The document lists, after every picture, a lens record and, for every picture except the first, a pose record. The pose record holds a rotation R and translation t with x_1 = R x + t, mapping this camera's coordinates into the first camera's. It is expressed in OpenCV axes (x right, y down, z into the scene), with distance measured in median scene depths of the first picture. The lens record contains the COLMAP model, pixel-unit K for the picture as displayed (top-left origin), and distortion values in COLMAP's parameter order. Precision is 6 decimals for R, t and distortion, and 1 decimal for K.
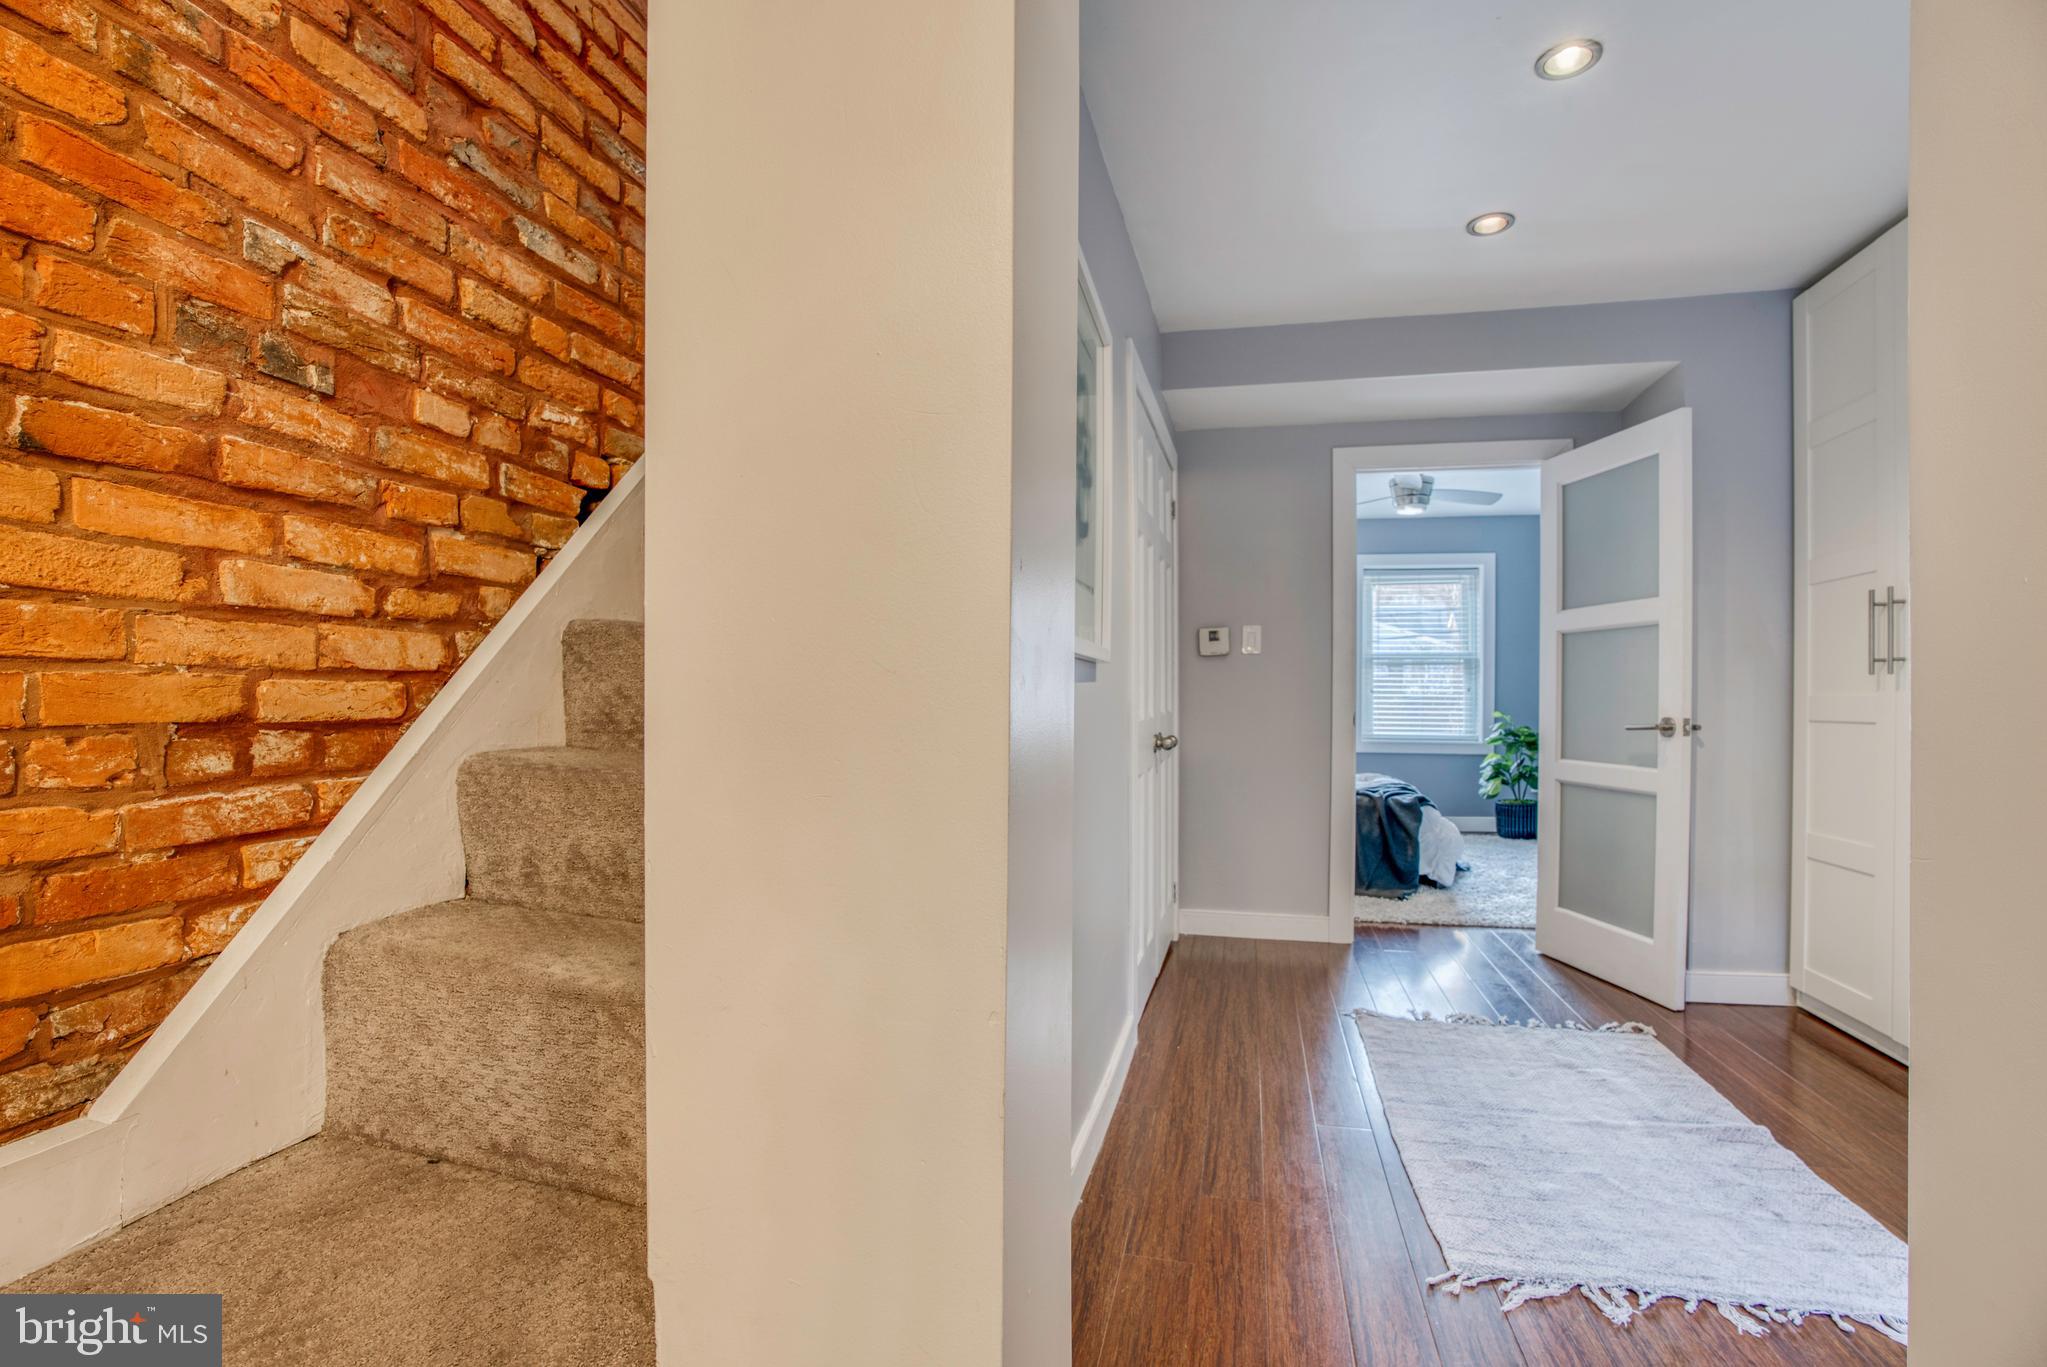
lens RADIAL K [[891.7, 0, 1031.6], [0, 891.7, 694.0], [0, 0, 1]] dist [-0.003426, 0.000435]
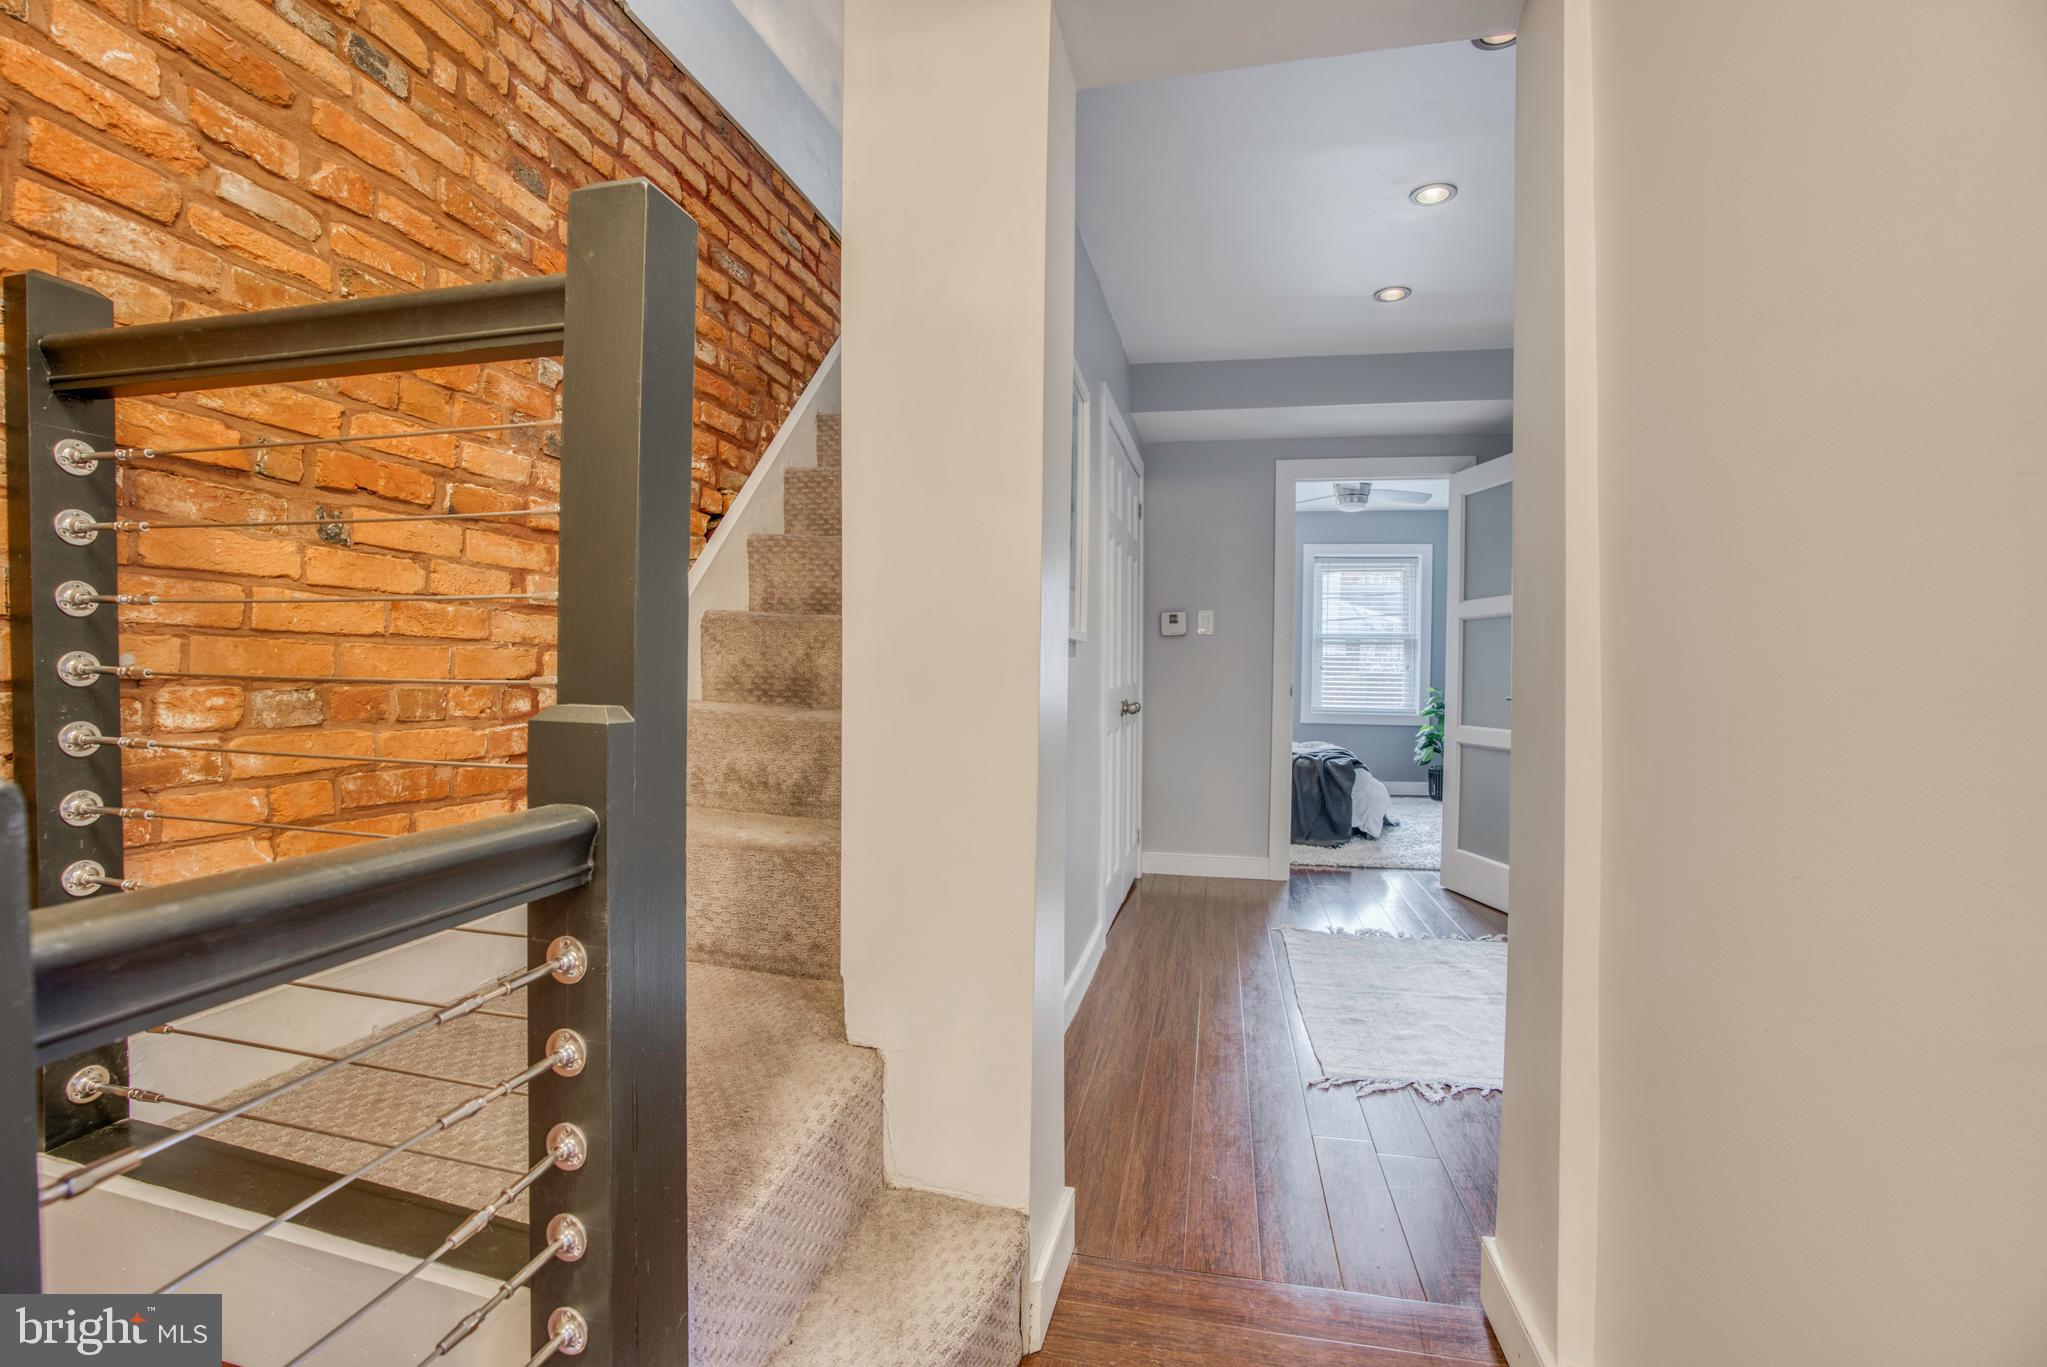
lens RADIAL K [[891.7, 0, 1019.9], [0, 891.7, 678.4], [0, 0, 1]] dist [-0.003426, 0.000435]
pose [[0.999806, 0.007312, 0.018290, -0.040170], [-0.007503, 0.999918, 0.010405, 0.004979], [-0.018212, -0.010540, 0.999779, -0.363879]]
